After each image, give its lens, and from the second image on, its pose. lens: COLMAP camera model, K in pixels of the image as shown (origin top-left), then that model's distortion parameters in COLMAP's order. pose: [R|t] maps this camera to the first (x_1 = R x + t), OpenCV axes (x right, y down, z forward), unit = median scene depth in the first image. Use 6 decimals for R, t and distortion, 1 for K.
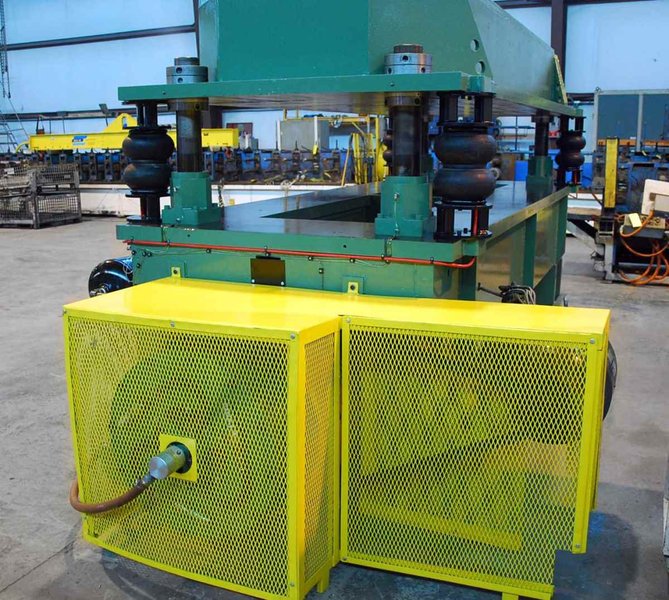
lens RADIAL K [[746.4, 0, 334.5], [0, 746.4, 300.0], [0, 0, 1]] dist [-0.114902, 0.029944]
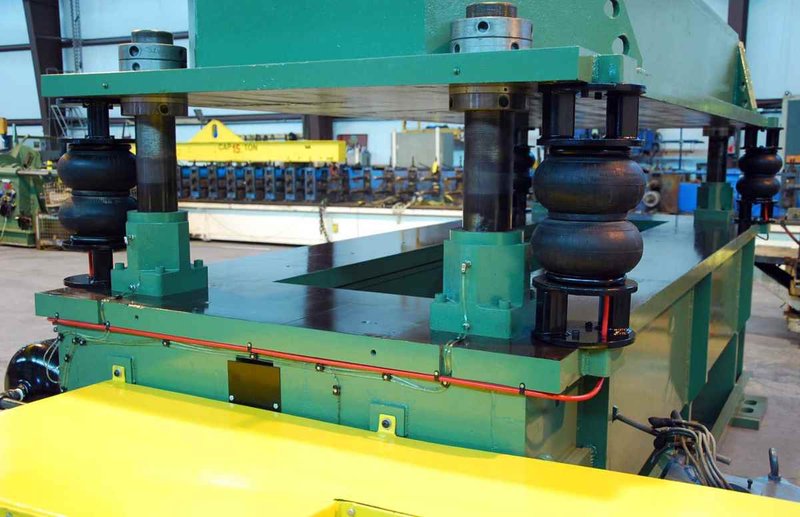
lens RADIAL K [[830.1, 0, 411.4], [0, 830.1, 260.9], [0, 0, 1]] dist [0.003254, 0.028625]
pose [[0.997191, 0.019534, -0.072315, 0.046144], [-0.025522, 0.996237, -0.082824, -0.047216], [0.070425, 0.084437, 0.993937, 0.189705]]
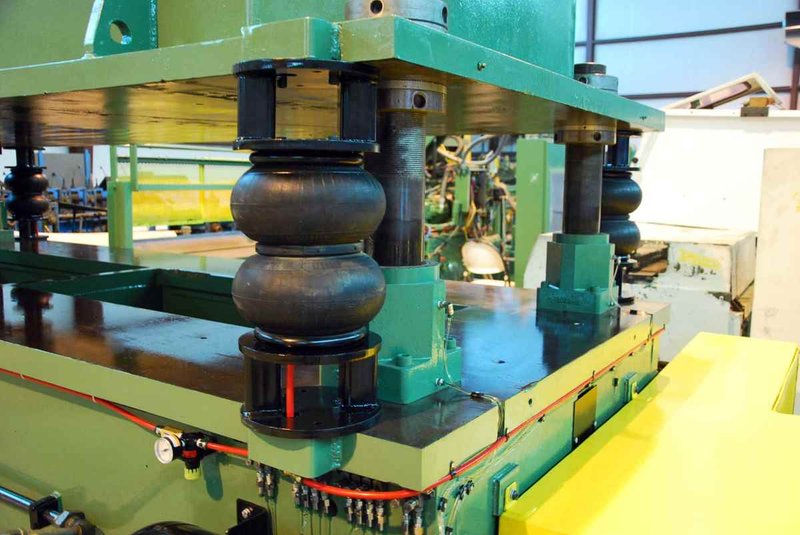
lens RADIAL K [[721.5, 0, 400.0], [0, 721.5, 267.5], [0, 0, 1]] dist [-0.043422, 0.013549]
pose [[0.166977, -0.113630, 0.979391, -0.359301], [0.200100, 0.976570, 0.079188, -0.123553], [-0.965442, 0.182754, 0.185803, 0.566396]]
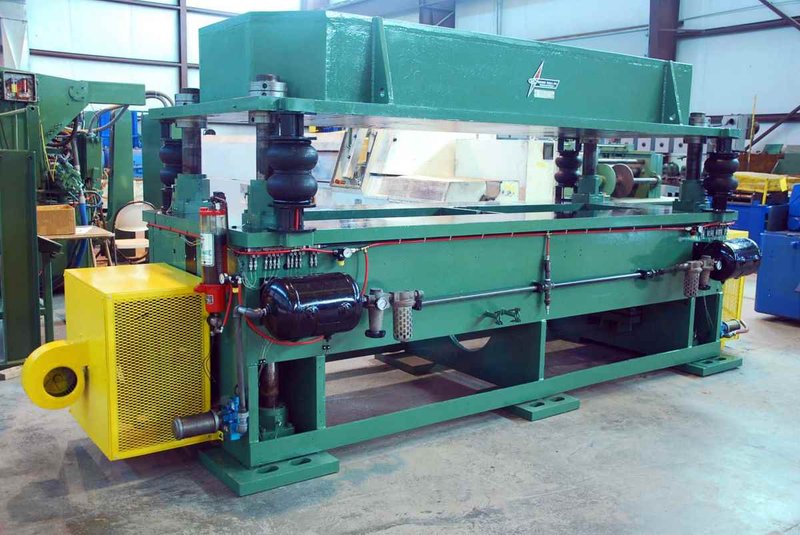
lens RADIAL K [[774.8, 0, 400.0], [0, 774.8, 267.5], [0, 0, 1]] dist [-0.039945, 0.001320]
pose [[-0.861908, -0.086551, 0.499624, -0.310641], [0.093214, 0.941488, 0.323901, -0.378693], [-0.498424, 0.325745, -0.803408, 1.731179]]
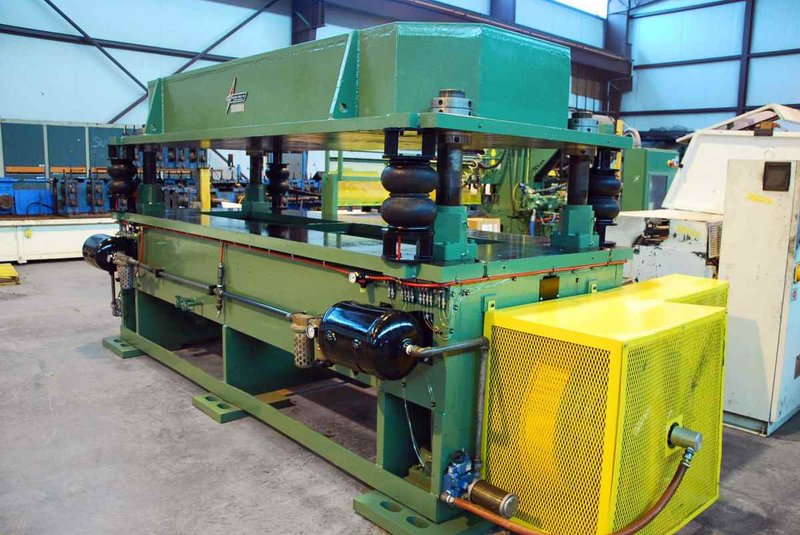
lens RADIAL K [[655.0, 0, 400.0], [0, 655.0, 267.5], [0, 0, 1]] dist [-0.132225, 0.130806]
pose [[0.410984, -0.112602, 0.904662, -0.620562], [0.166187, 0.984969, 0.047100, -0.088271], [-0.896367, 0.130986, 0.423520, 0.431085]]
